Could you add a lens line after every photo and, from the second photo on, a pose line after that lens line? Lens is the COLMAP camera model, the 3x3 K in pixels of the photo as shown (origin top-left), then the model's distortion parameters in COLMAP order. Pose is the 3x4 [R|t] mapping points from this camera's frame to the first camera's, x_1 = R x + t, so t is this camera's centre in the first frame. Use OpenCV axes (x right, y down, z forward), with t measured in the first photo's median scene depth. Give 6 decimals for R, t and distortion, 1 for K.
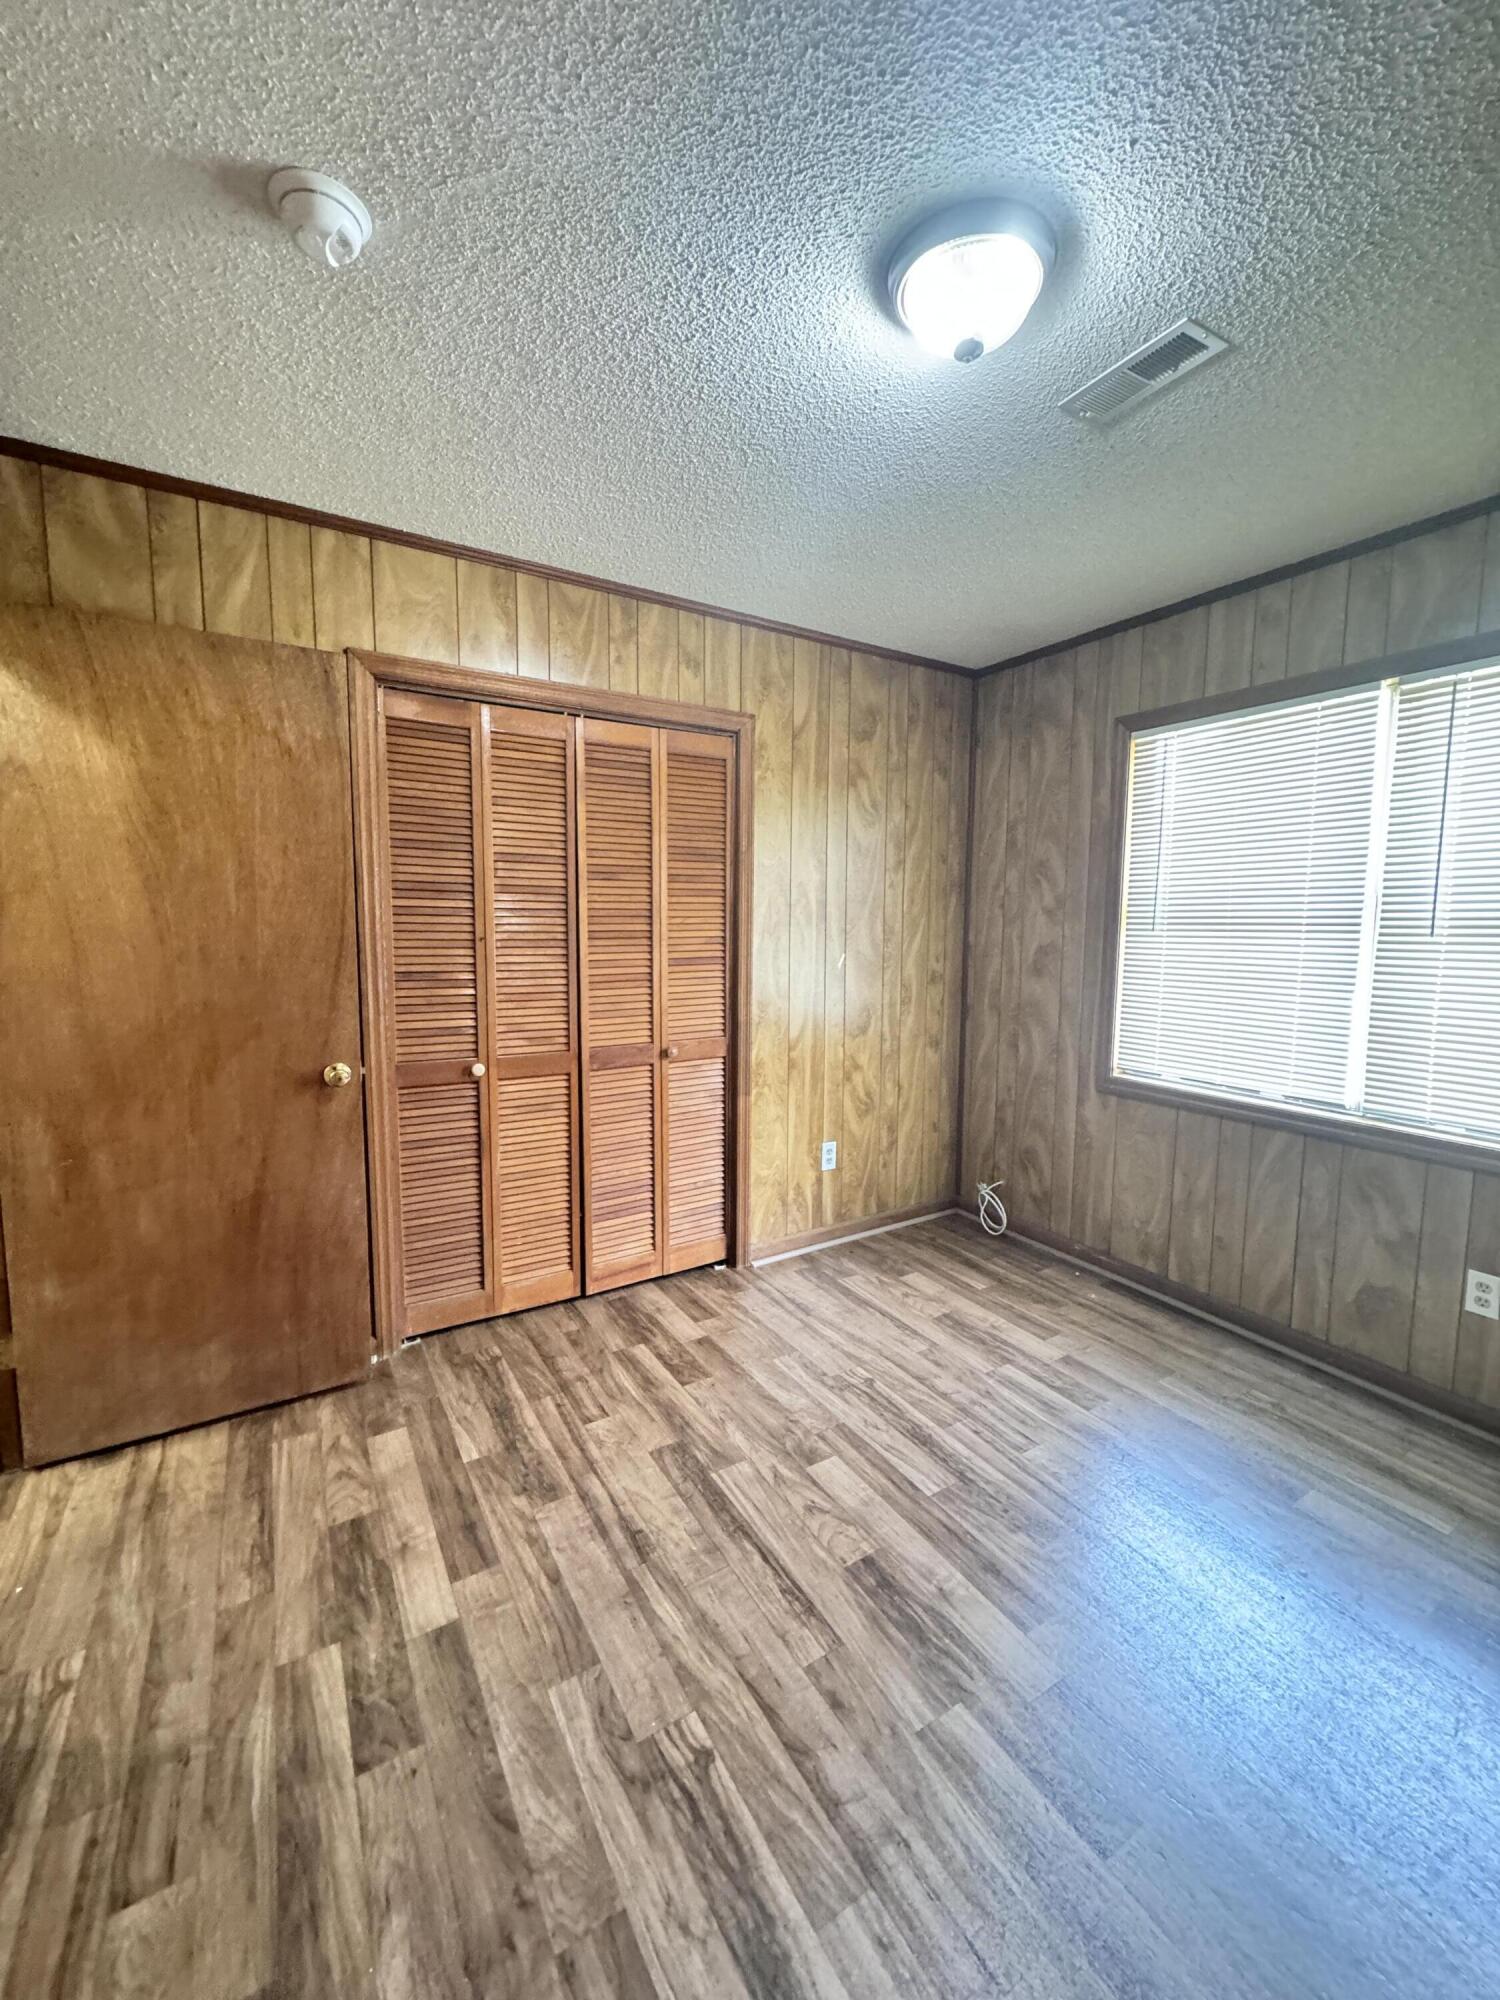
lens RADIAL K [[795.3, 0, 751.0], [0, 795.3, 997.4], [0, 0, 1]] dist [-0.001326, 0.000322]
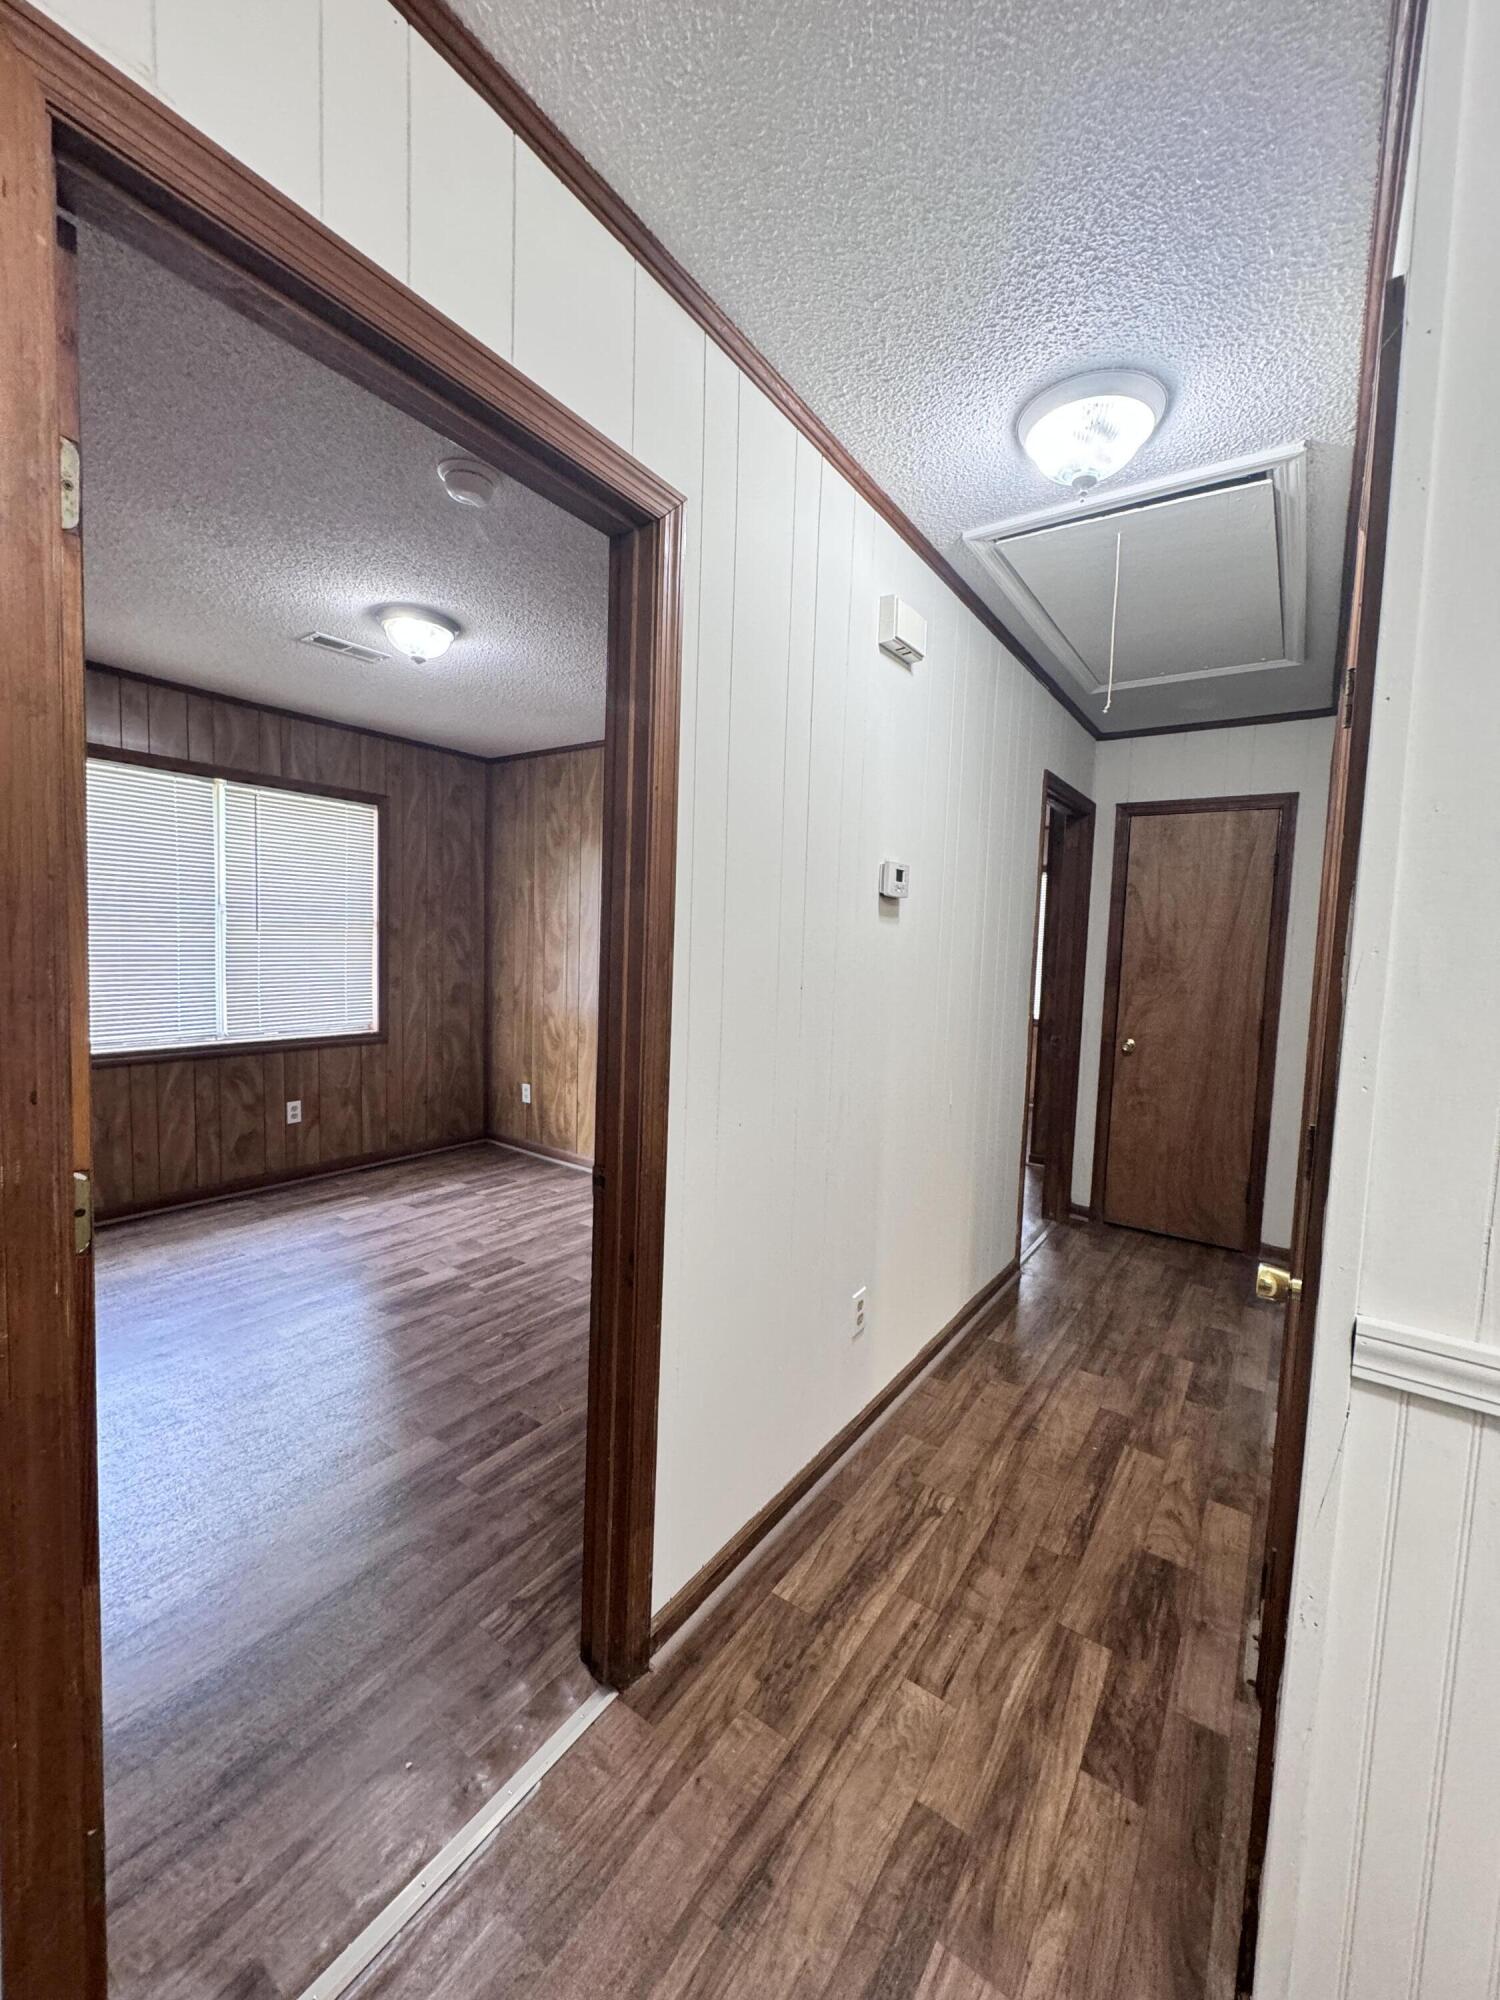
lens RADIAL K [[795.3, 0, 751.0], [0, 795.3, 997.4], [0, 0, 1]] dist [-0.001326, 0.000322]
pose [[0.399654, 0.080550, -0.913120, 0.384445], [-0.129818, 0.991065, 0.030607, -0.067244], [0.907427, 0.106307, 0.406540, 0.628115]]
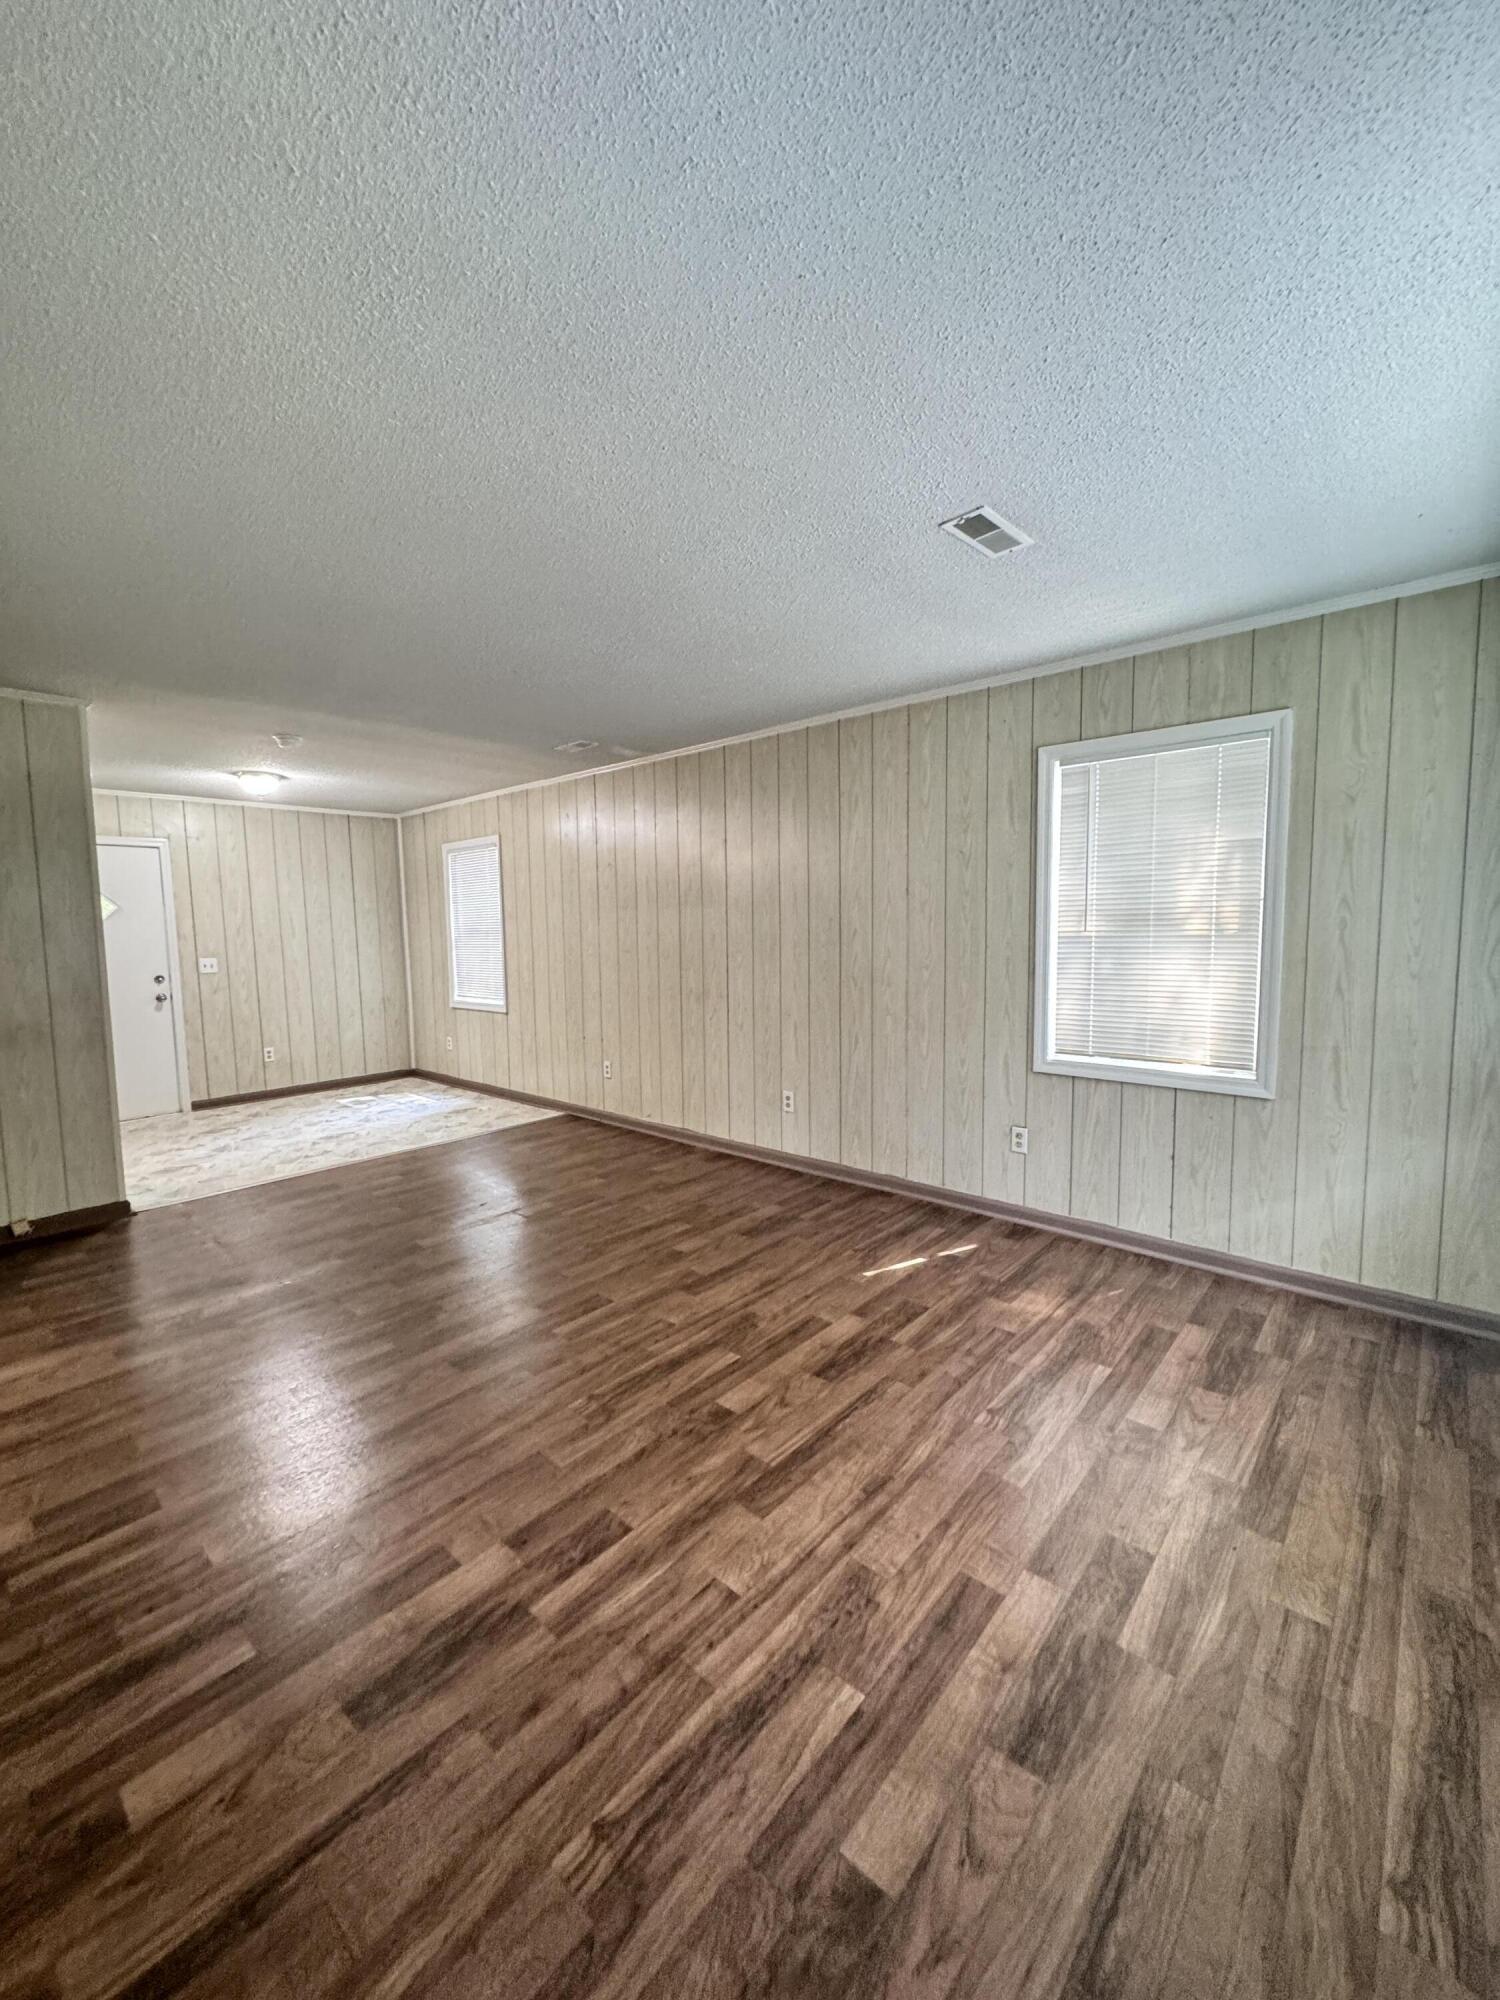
lens RADIAL K [[795.3, 0, 751.0], [0, 795.3, 997.4], [0, 0, 1]] dist [-0.001326, 0.000322]
pose [[-0.297996, -0.086525, 0.950638, -1.049097], [0.105049, 0.986862, 0.122751, -0.141621], [-0.948769, 0.136443, -0.284991, 1.337031]]
